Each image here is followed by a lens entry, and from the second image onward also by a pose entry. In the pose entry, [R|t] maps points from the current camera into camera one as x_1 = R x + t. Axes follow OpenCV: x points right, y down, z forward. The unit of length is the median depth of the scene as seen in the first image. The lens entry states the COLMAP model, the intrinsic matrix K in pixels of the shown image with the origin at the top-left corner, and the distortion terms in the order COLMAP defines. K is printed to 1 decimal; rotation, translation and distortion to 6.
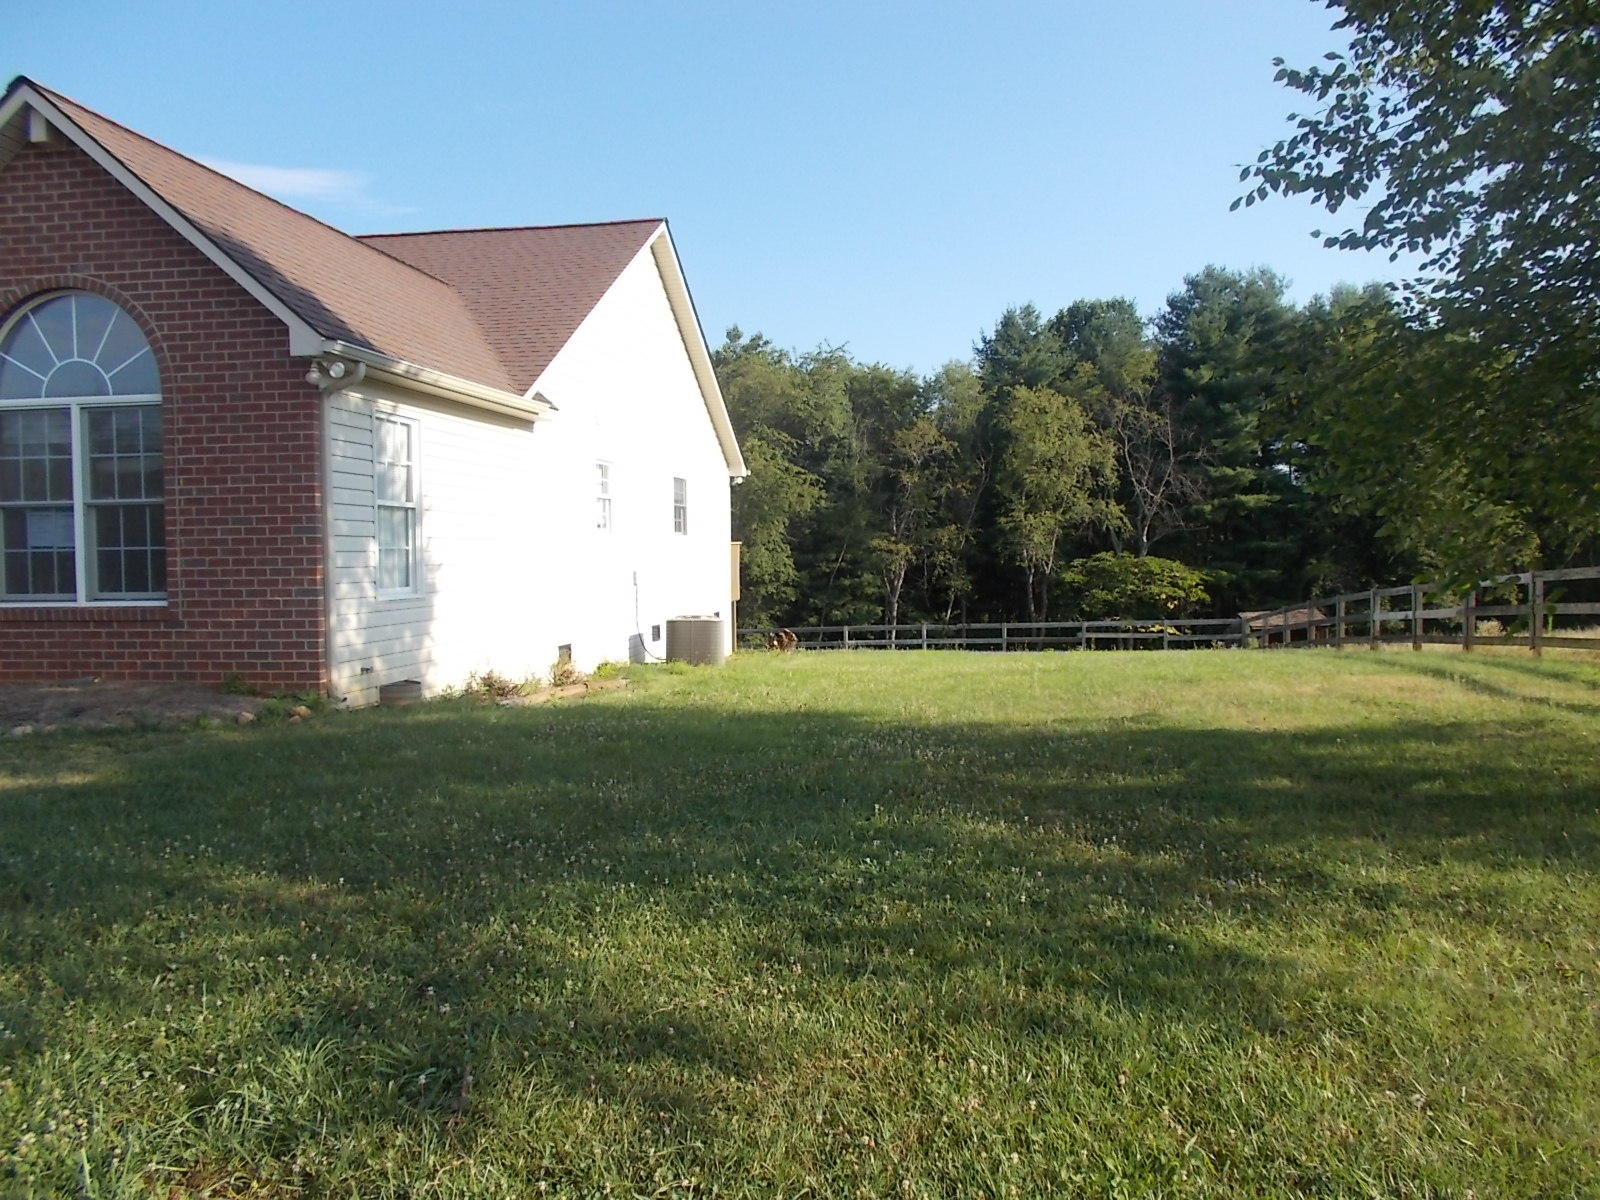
lens RADIAL K [[1211.3, 0, 798.8], [0, 1211.3, 597.7], [0, 0, 1]] dist [-0.000855, 0.003779]
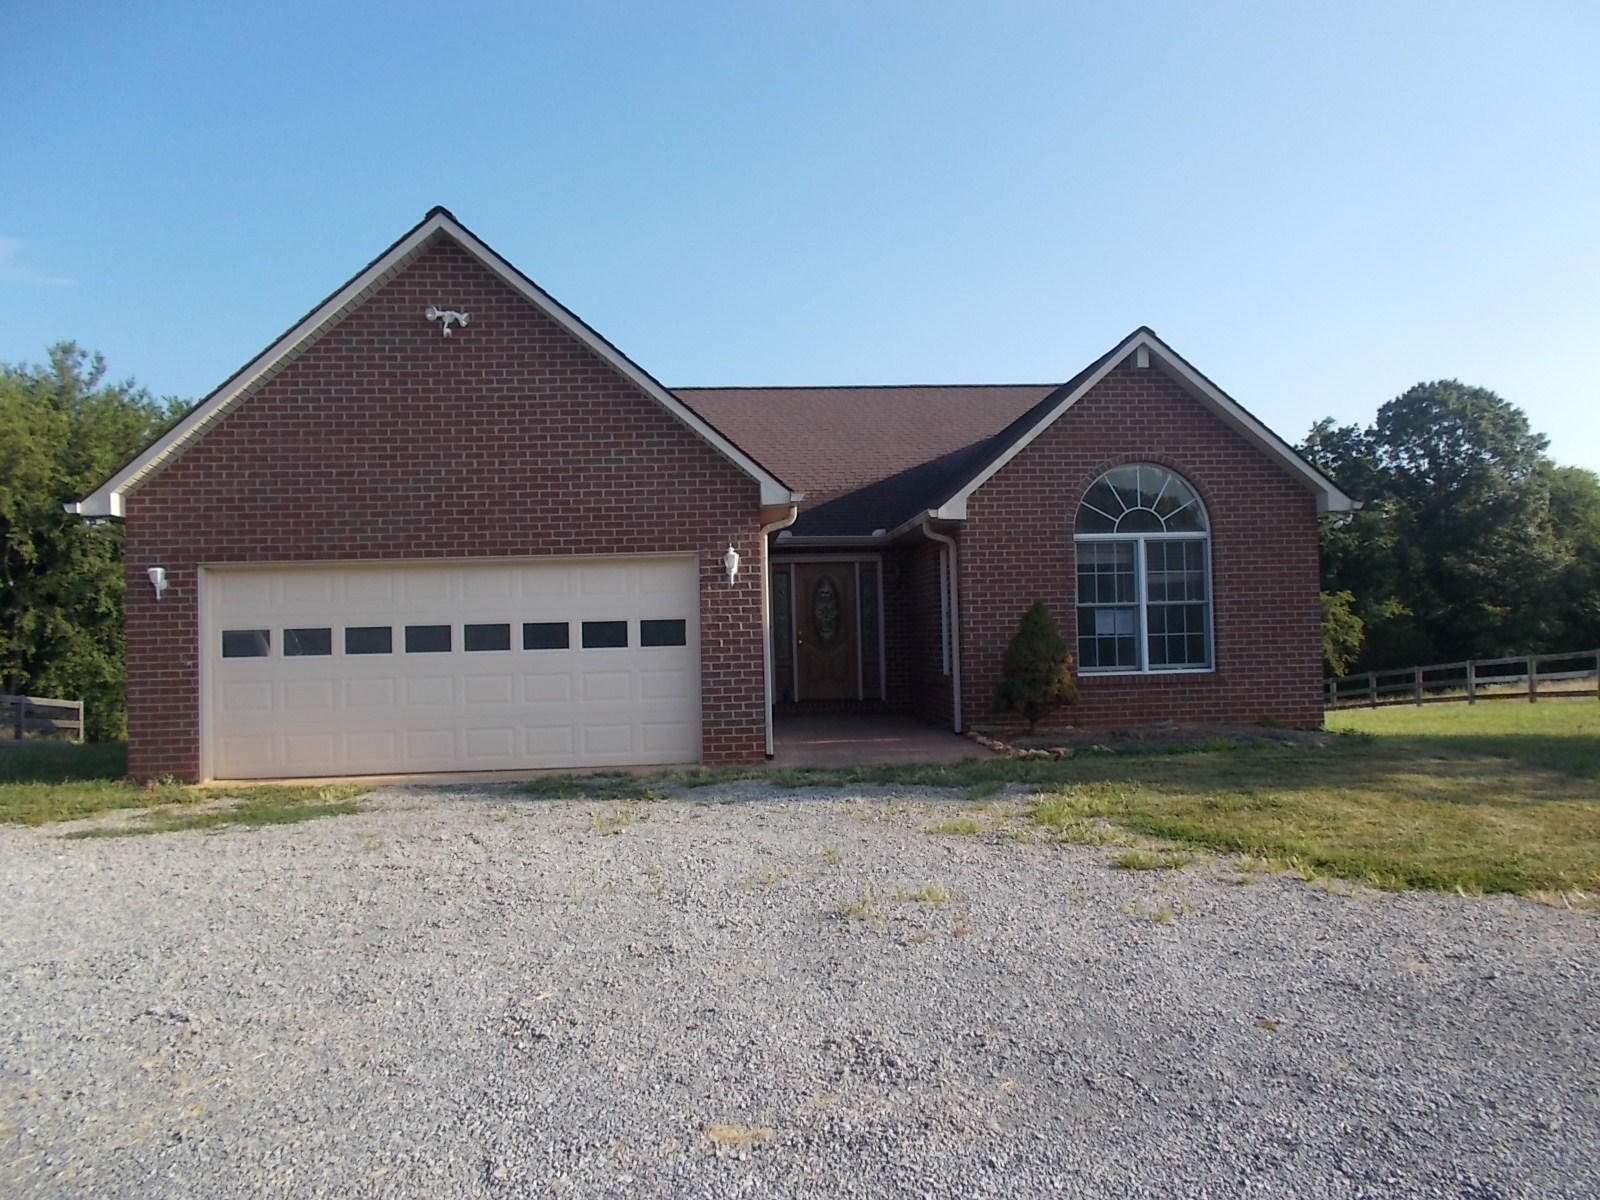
lens RADIAL K [[1211.3, 0, 803.6], [0, 1211.3, 602.4], [0, 0, 1]] dist [-0.000855, 0.003779]
pose [[0.973421, -0.004233, 0.228986, -1.369634], [0.021377, 0.997144, -0.072439, 0.018759], [-0.228025, 0.075408, 0.970731, -0.351264]]
